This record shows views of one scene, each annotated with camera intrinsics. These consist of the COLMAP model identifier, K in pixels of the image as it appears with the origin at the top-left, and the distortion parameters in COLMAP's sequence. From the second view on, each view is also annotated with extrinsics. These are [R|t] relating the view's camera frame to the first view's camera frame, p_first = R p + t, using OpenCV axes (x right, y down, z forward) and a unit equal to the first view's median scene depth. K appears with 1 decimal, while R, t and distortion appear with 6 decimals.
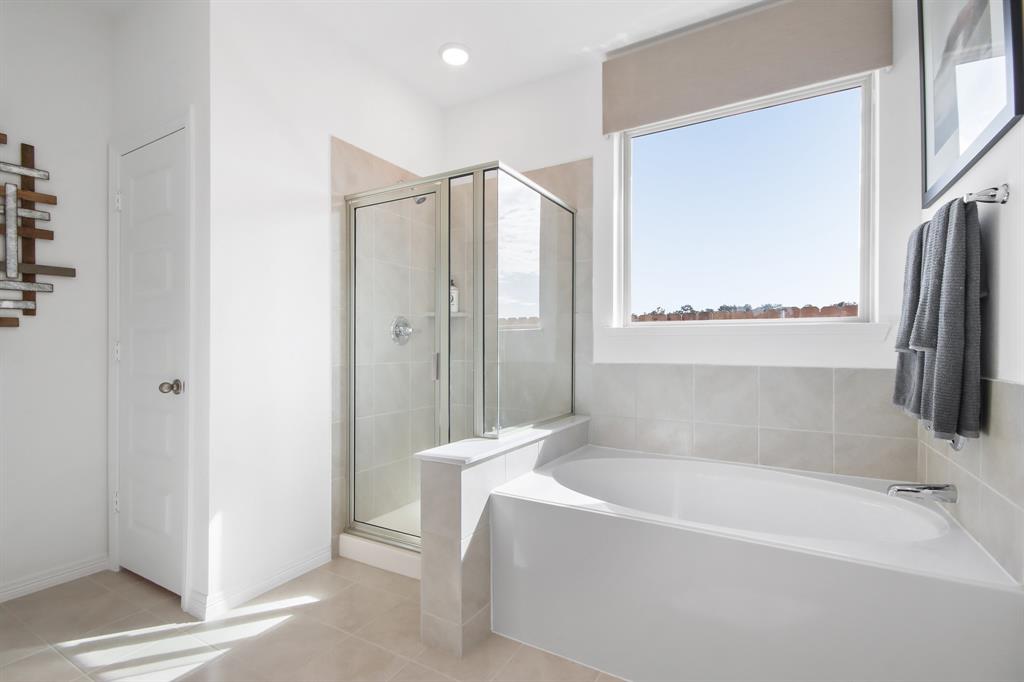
lens RADIAL K [[482.8, 0, 511.3], [0, 482.8, 348.4], [0, 0, 1]] dist [-0.004755, -0.001758]
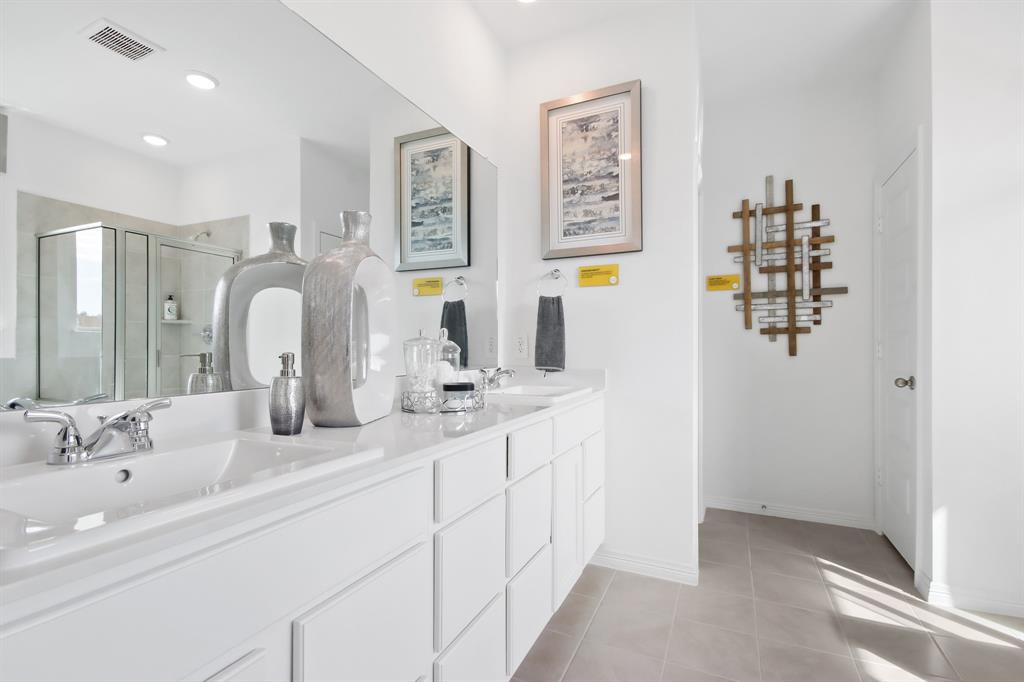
lens RADIAL K [[482.8, 0, 512.6], [0, 482.8, 343.7], [0, 0, 1]] dist [-0.004755, -0.001758]
pose [[0.089913, -0.007208, -0.995924, 0.332490], [-0.005142, 0.999957, -0.007701, 0.002810], [0.995936, 0.005813, 0.089872, -0.022110]]
